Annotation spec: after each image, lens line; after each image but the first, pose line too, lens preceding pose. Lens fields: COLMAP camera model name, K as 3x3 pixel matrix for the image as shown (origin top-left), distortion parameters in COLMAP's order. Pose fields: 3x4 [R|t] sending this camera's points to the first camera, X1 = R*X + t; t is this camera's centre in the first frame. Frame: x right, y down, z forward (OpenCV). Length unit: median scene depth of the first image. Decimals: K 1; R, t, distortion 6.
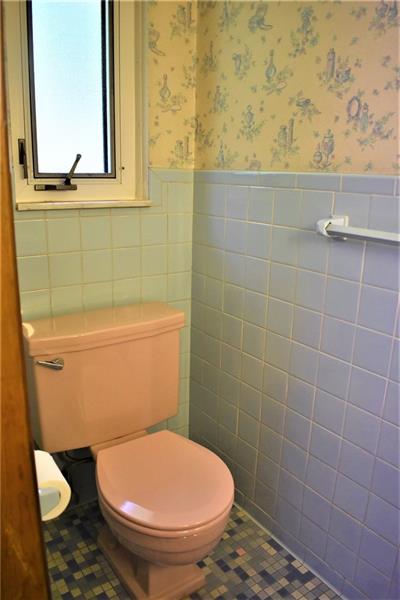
lens RADIAL K [[469.0, 0, 200.0], [0, 469.0, 300.0], [0, 0, 1]] dist [-0.085584, 0.000607]
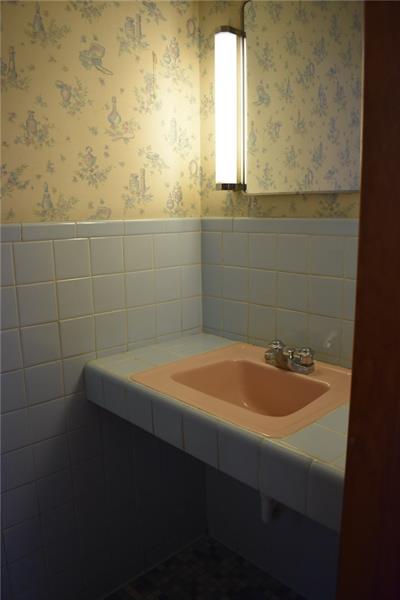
lens RADIAL K [[469.4, 0, 200.0], [0, 469.4, 300.0], [0, 0, 1]] dist [-0.049271, 0.003806]
pose [[-0.120237, -0.172409, 0.977660, -0.910087], [0.297520, 0.933280, 0.201173, -0.277234], [-0.947114, 0.315062, -0.060920, 1.002494]]
